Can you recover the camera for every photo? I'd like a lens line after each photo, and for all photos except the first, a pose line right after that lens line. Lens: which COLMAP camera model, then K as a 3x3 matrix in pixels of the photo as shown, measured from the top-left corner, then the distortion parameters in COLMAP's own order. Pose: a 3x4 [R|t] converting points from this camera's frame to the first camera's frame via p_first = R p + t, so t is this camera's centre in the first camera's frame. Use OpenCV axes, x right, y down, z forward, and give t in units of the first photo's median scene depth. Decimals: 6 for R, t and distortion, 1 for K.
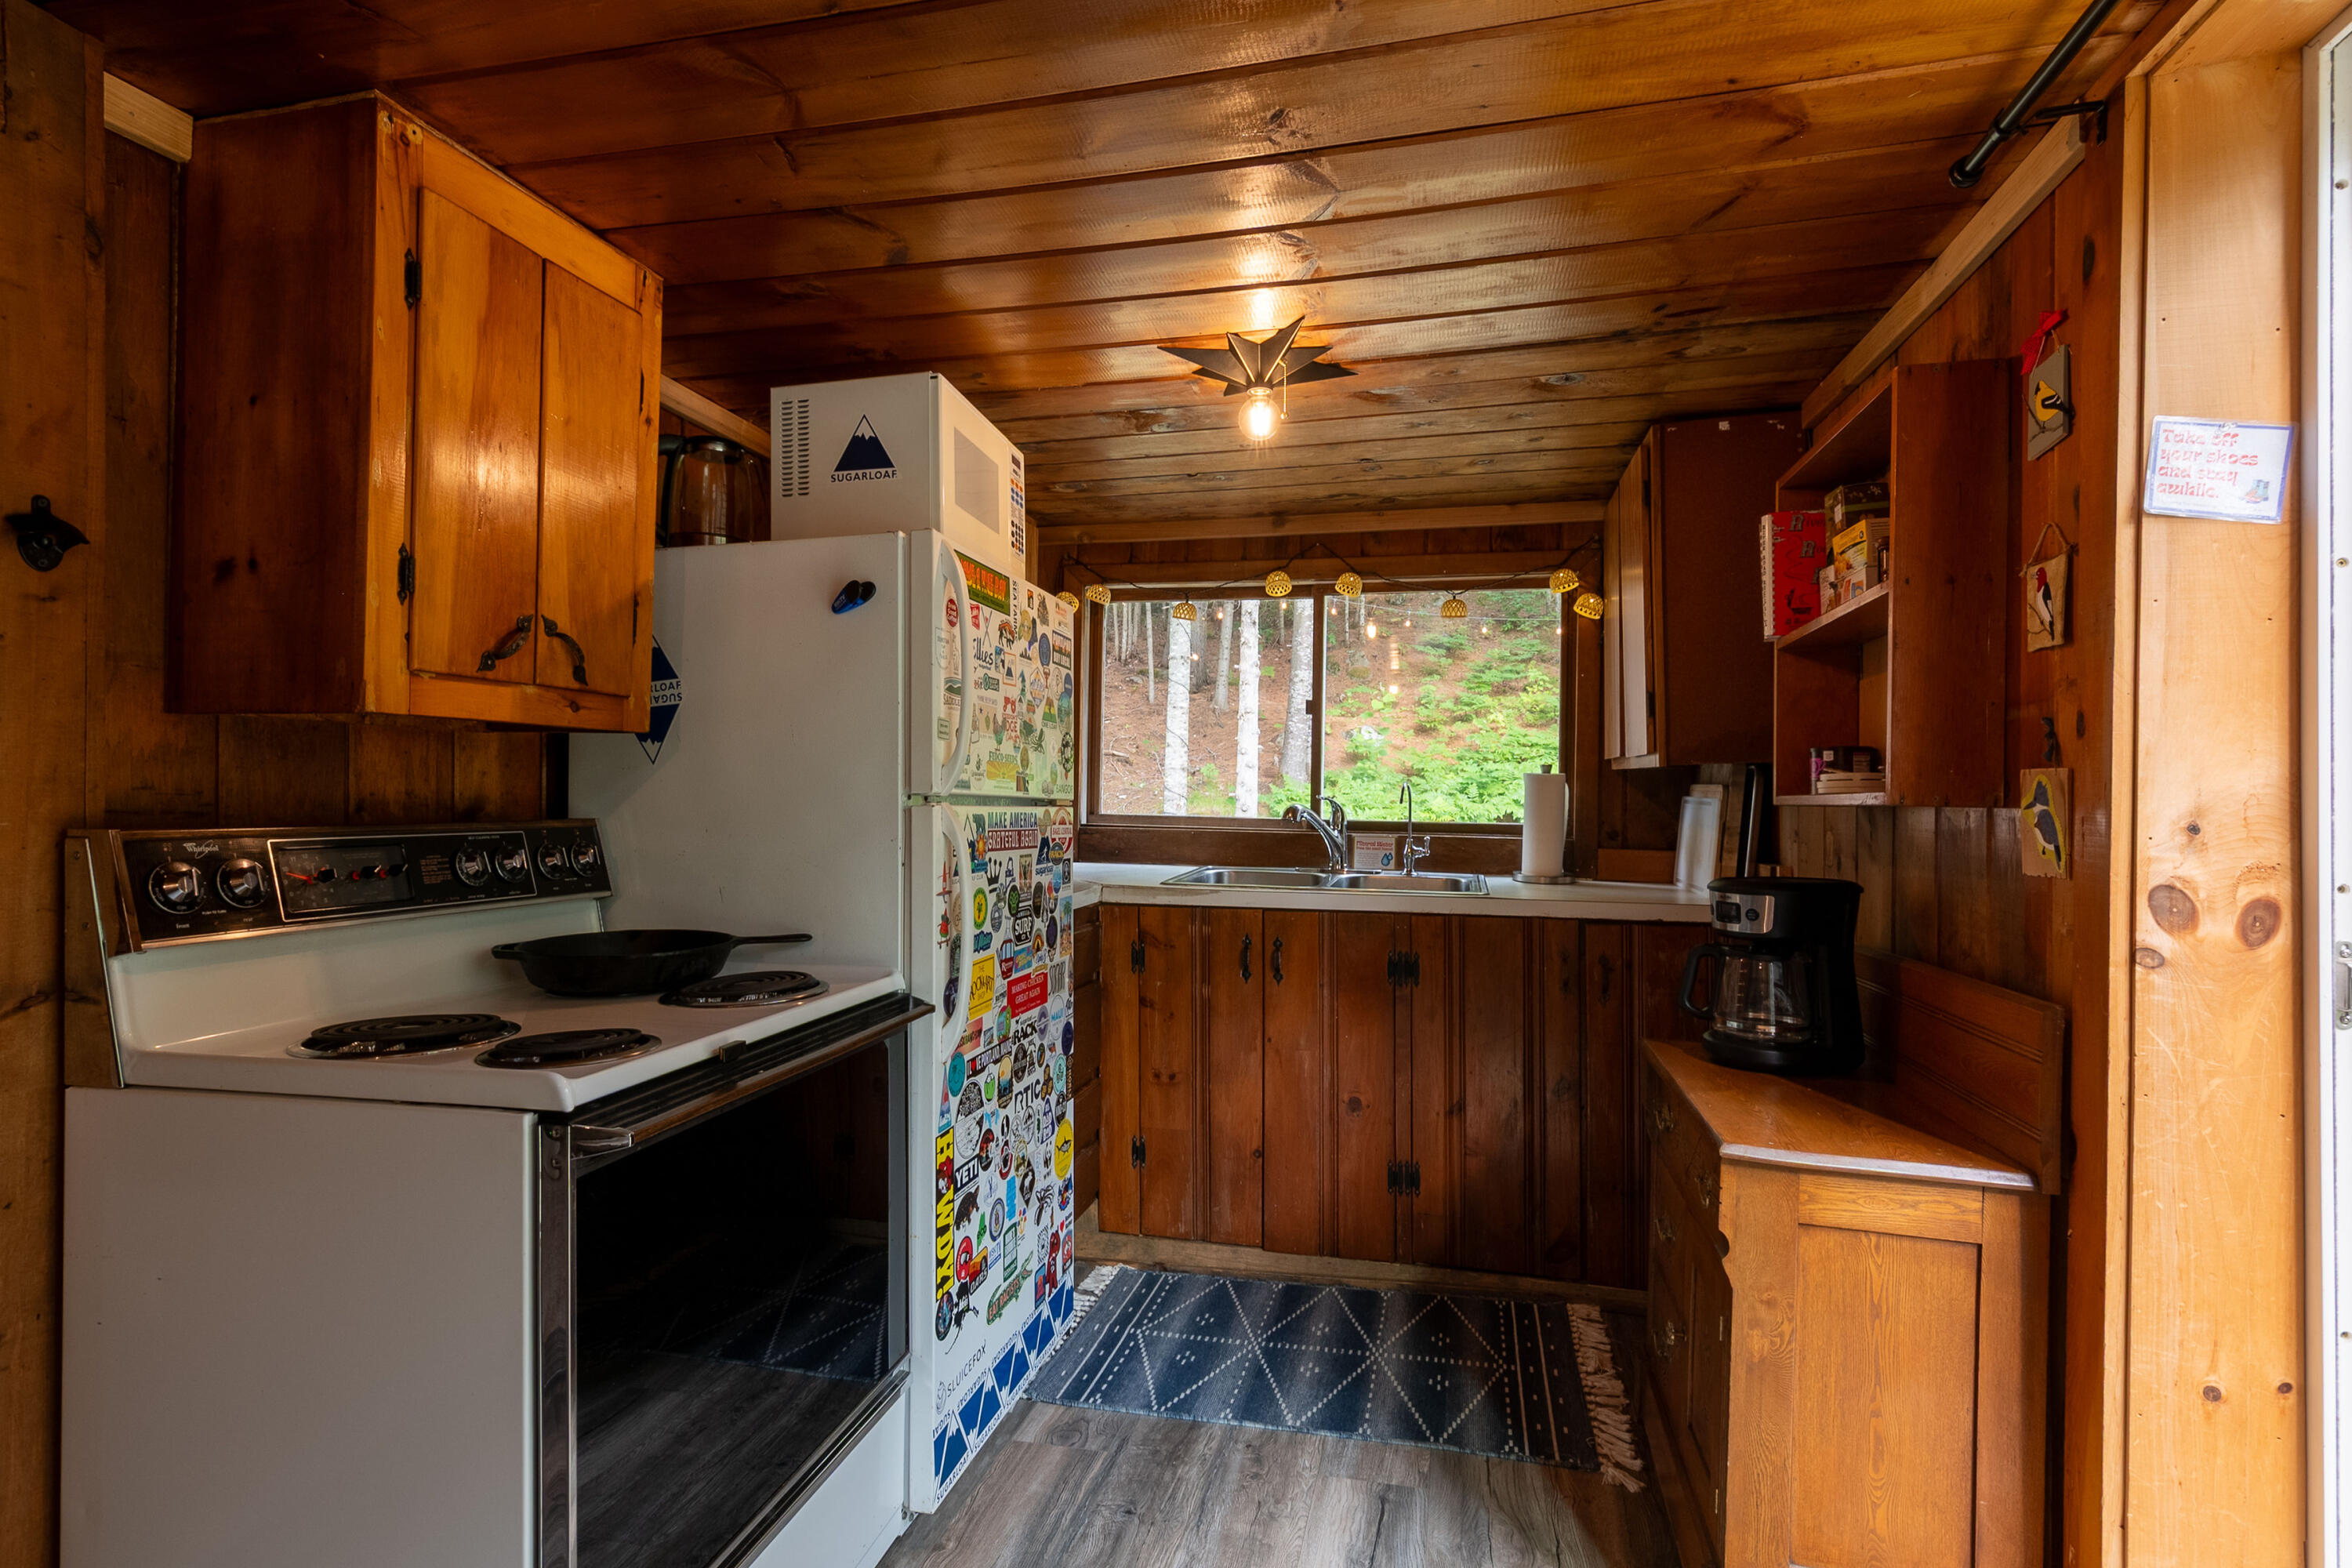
lens RADIAL K [[1149.0, 0, 1177.3], [0, 1149.0, 782.5], [0, 0, 1]] dist [0.000729, 0.000161]
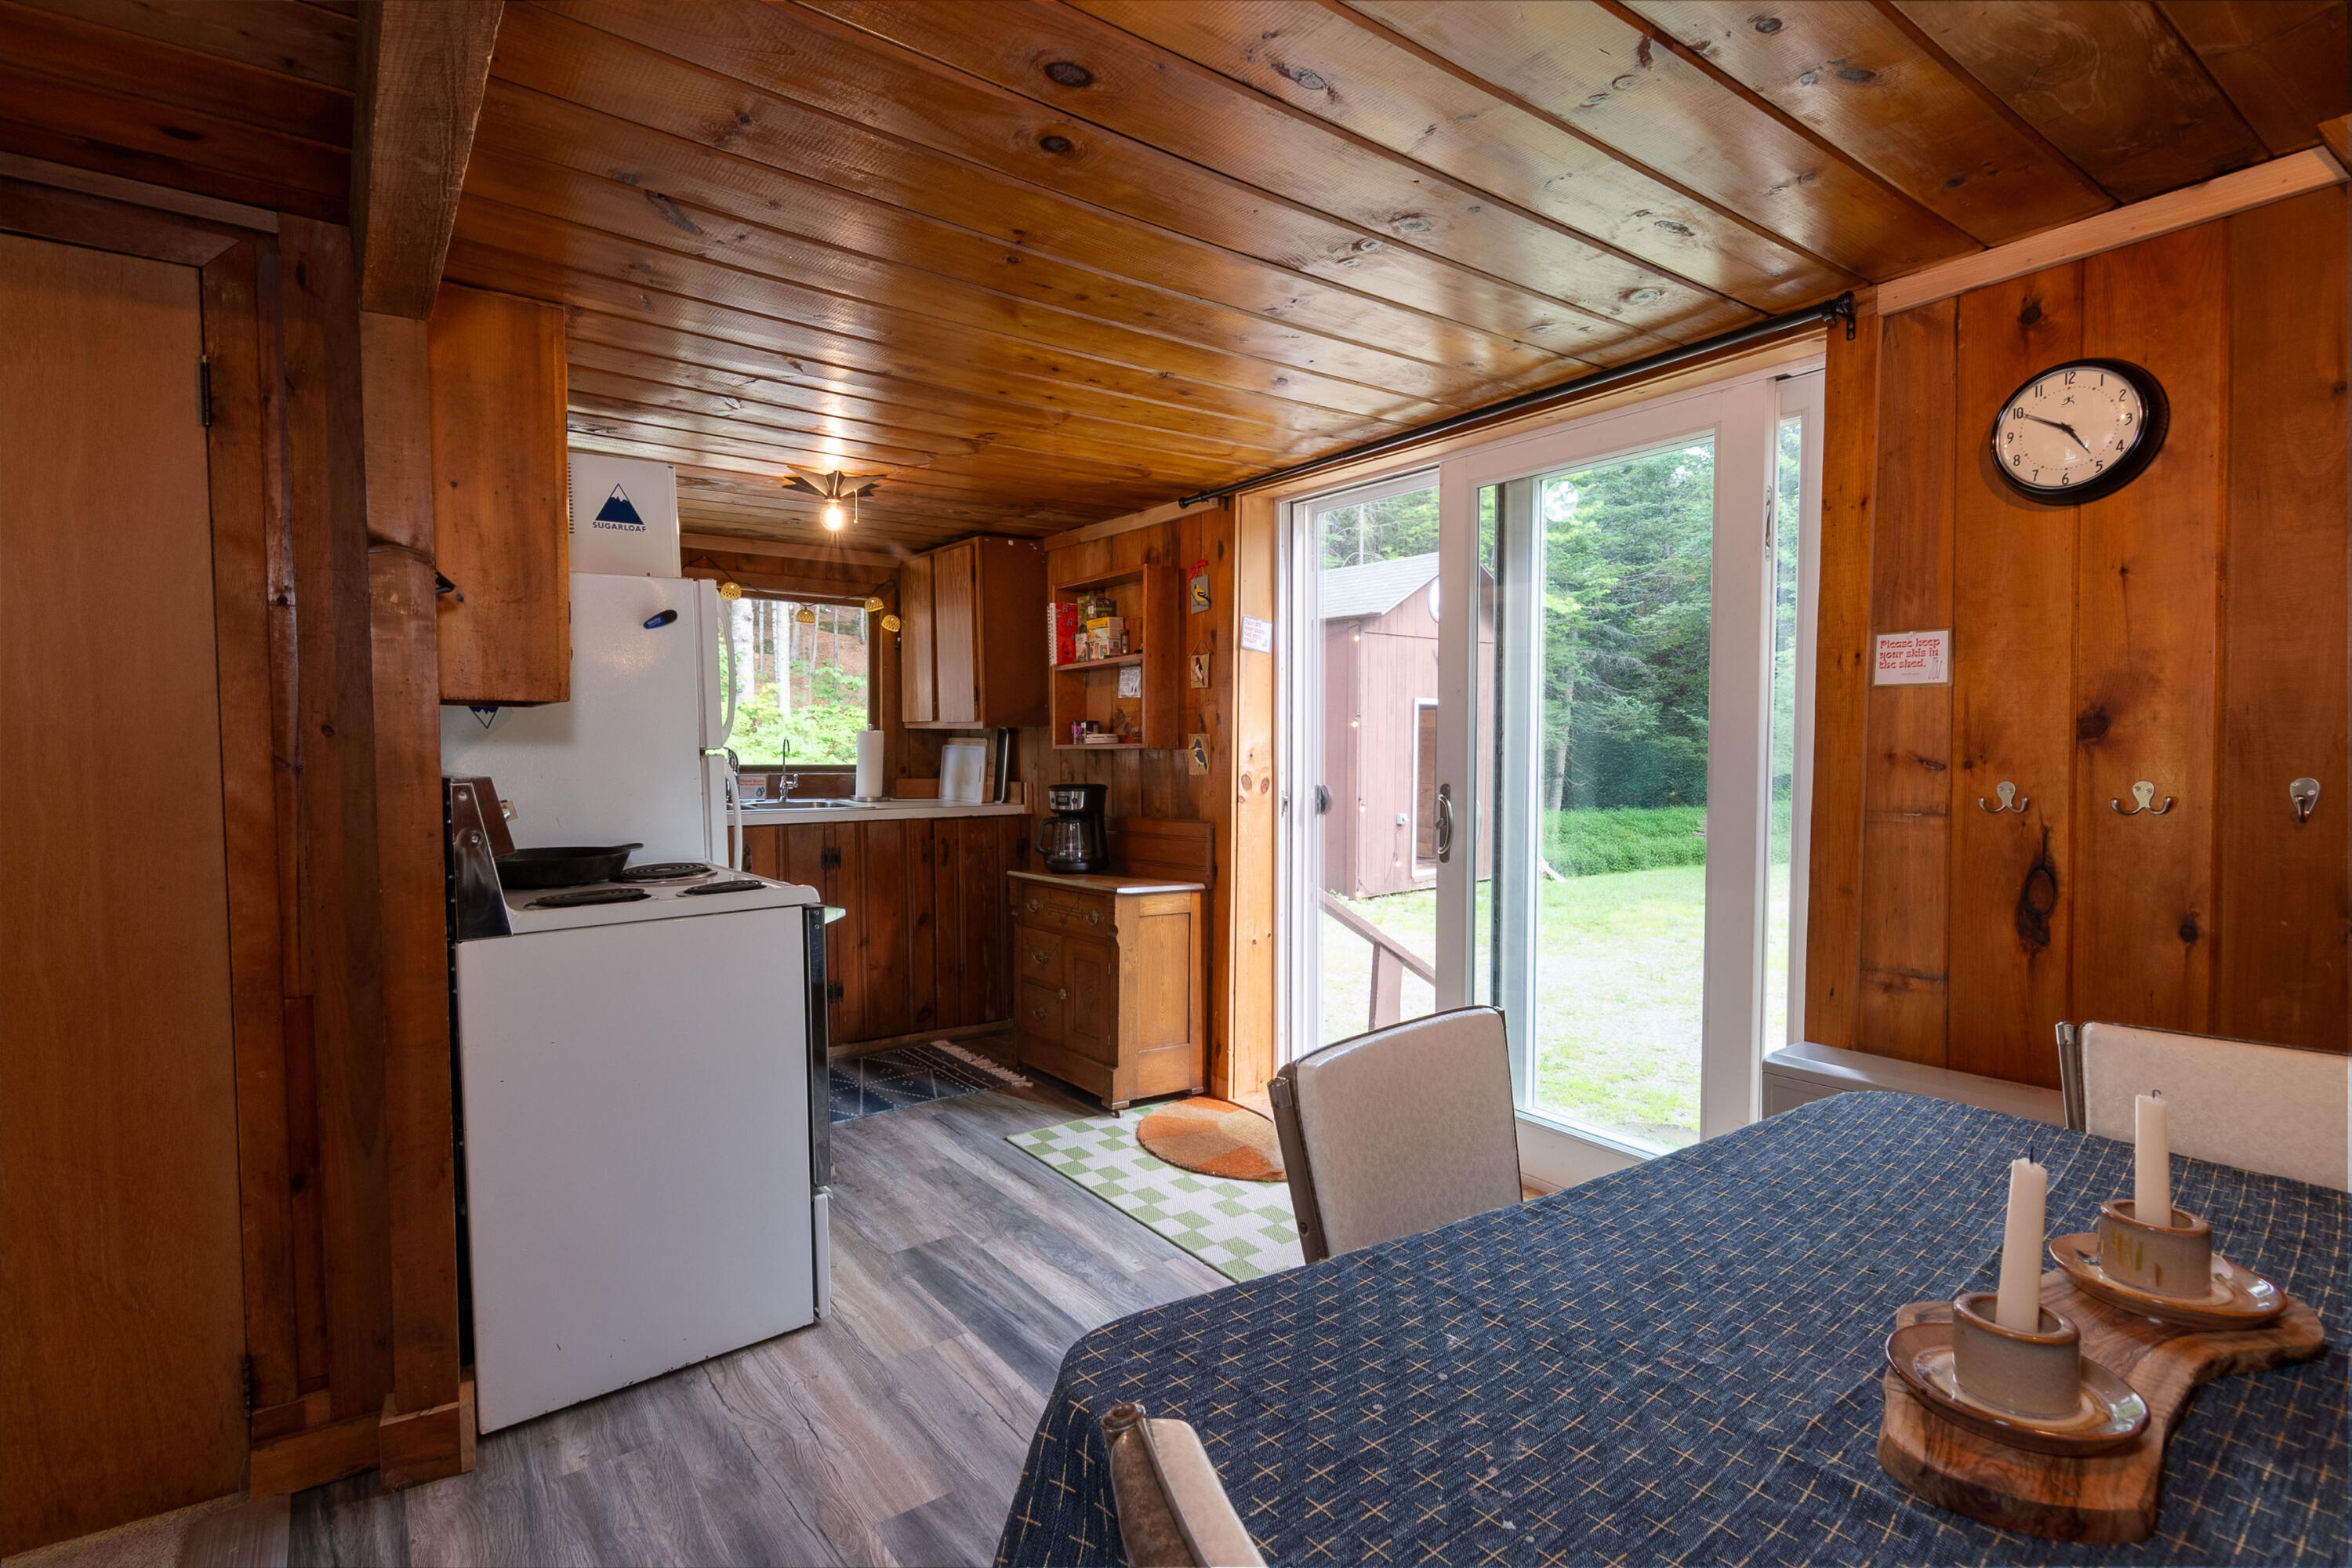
lens RADIAL K [[1131.2, 0, 1174.6], [0, 1131.2, 783.8], [0, 0, 1]] dist [-0.000314, 0.000773]
pose [[0.634829, -0.036084, 0.771810, -0.857151], [-0.001435, 0.998852, 0.047880, -0.014615], [-0.772651, -0.031503, 0.634048, -0.402142]]
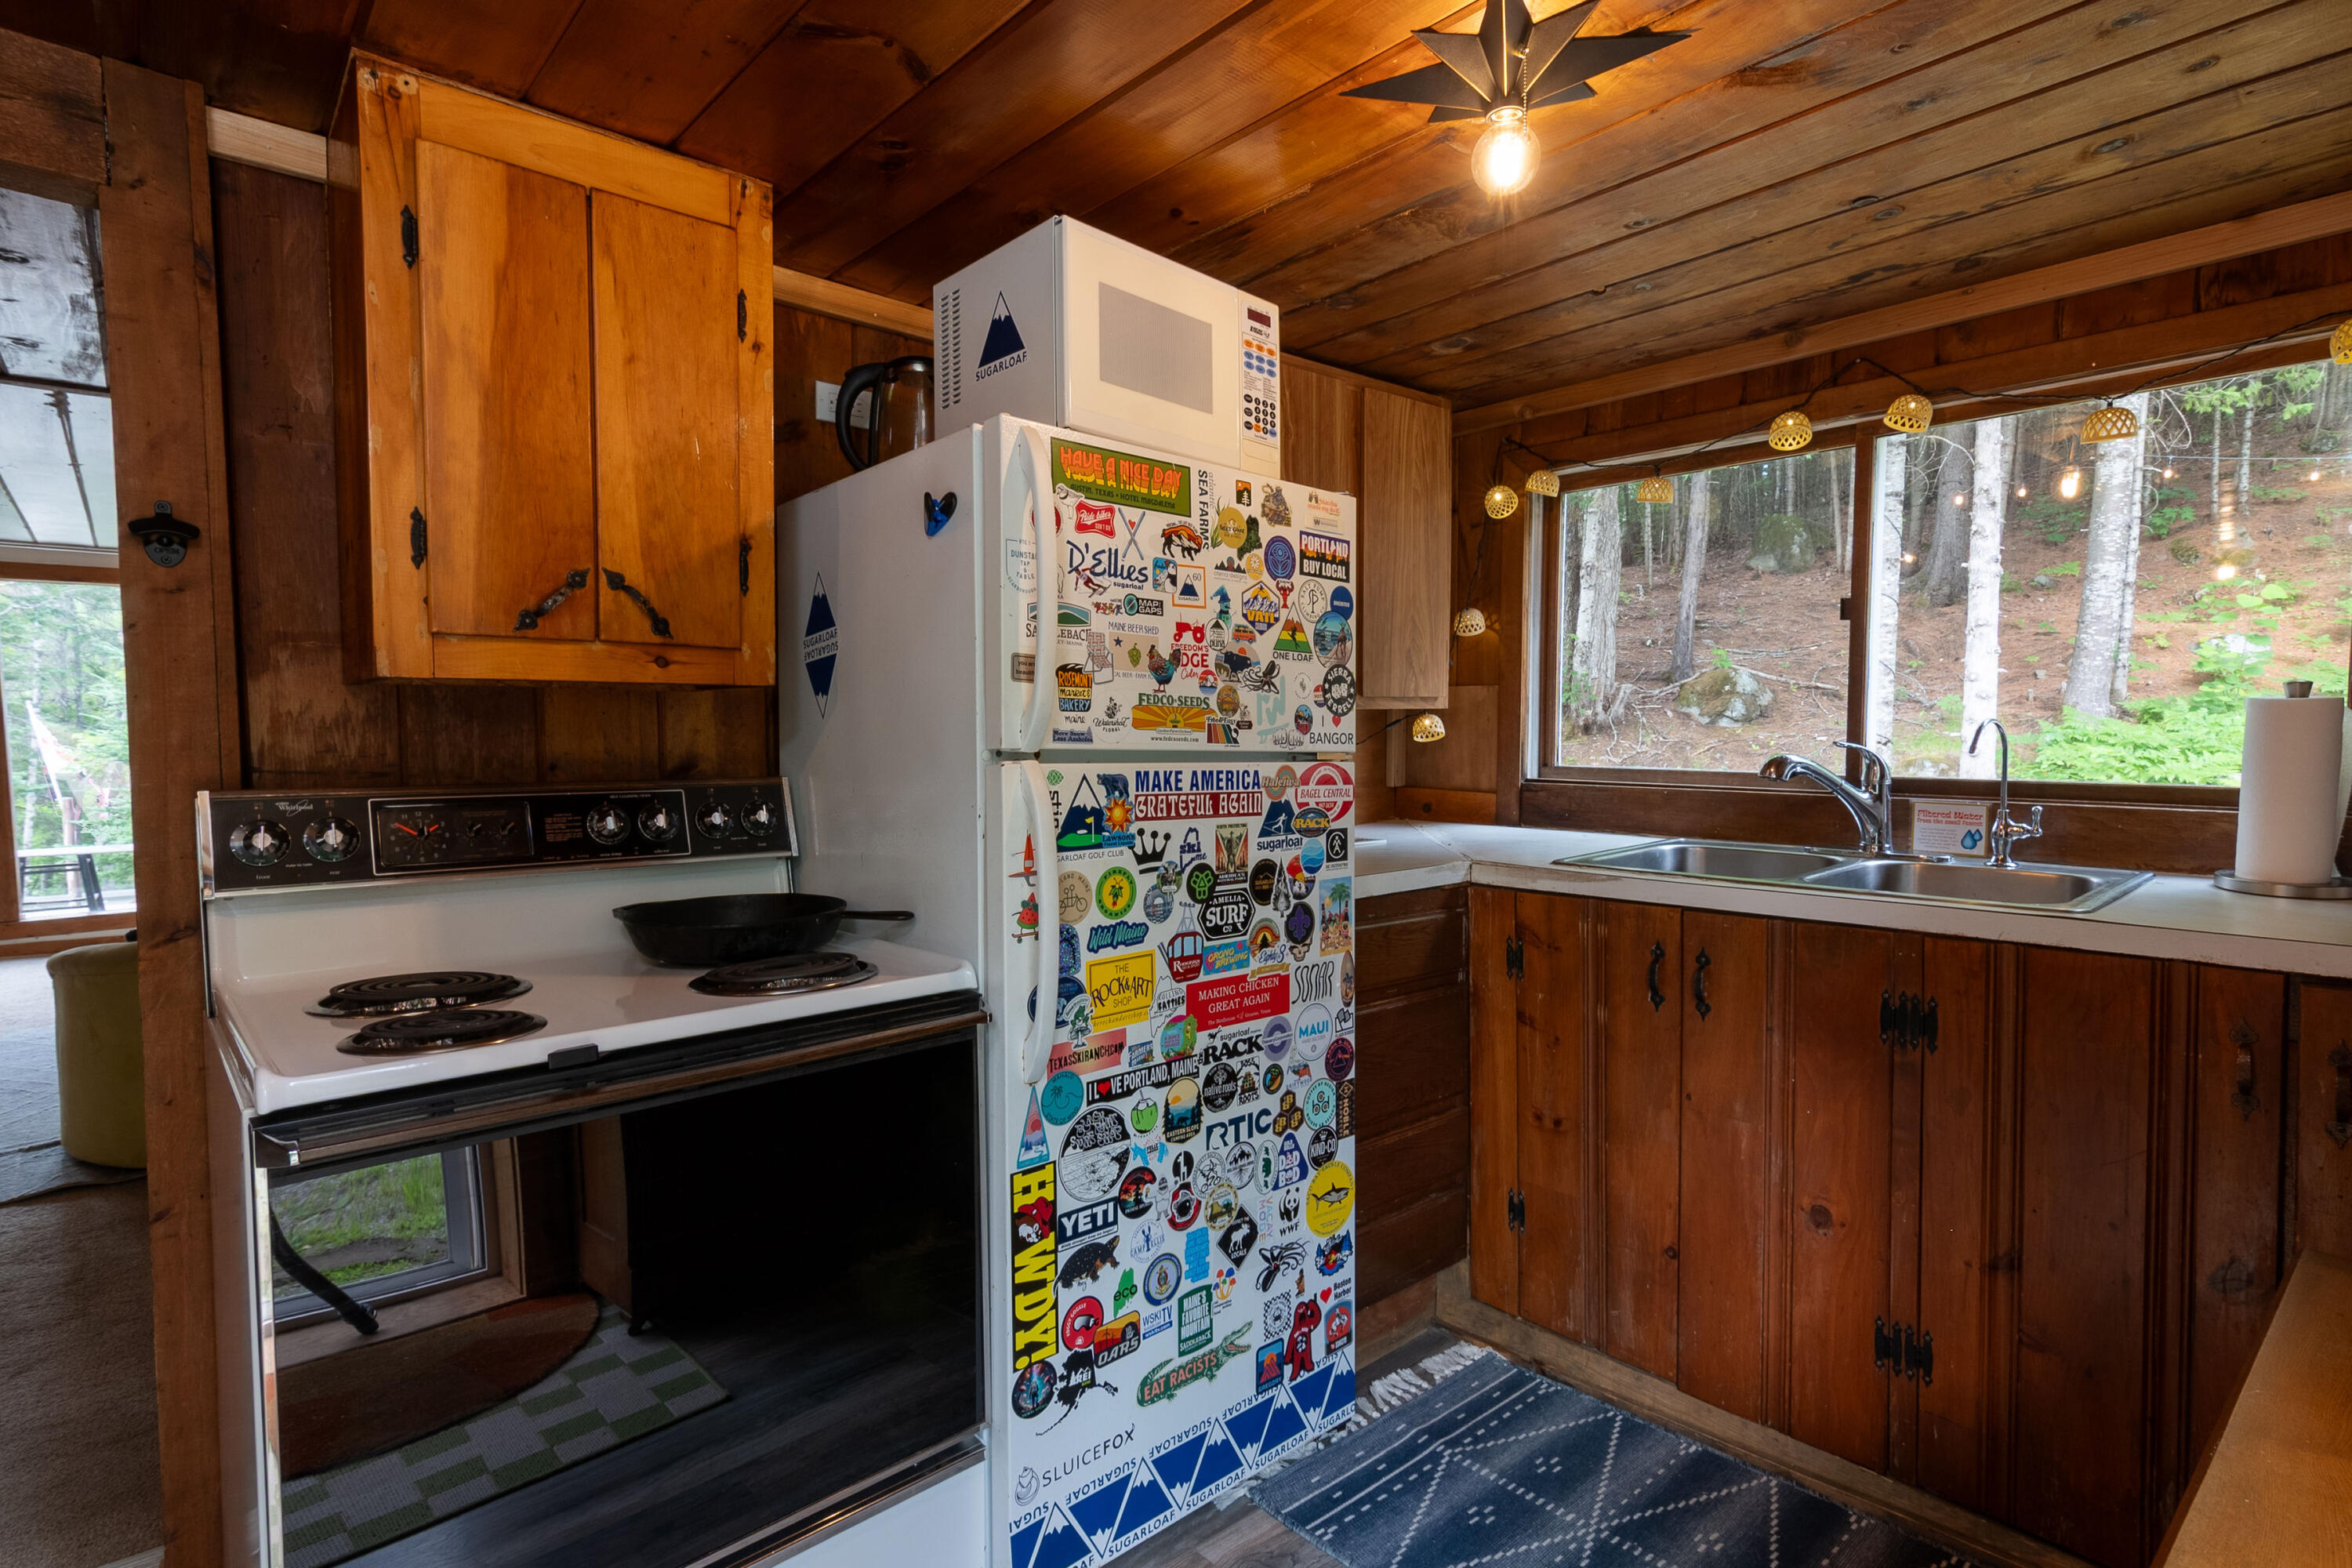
lens RADIAL K [[1155.4, 0, 1181.5], [0, 1155.4, 789.7], [0, 0, 1]] dist [0.002051, 0.000705]
pose [[0.821480, 0.015128, -0.570036, 0.288025], [0.016626, 0.998588, 0.050460, -0.000890], [0.569995, -0.050929, 0.820069, 0.340231]]
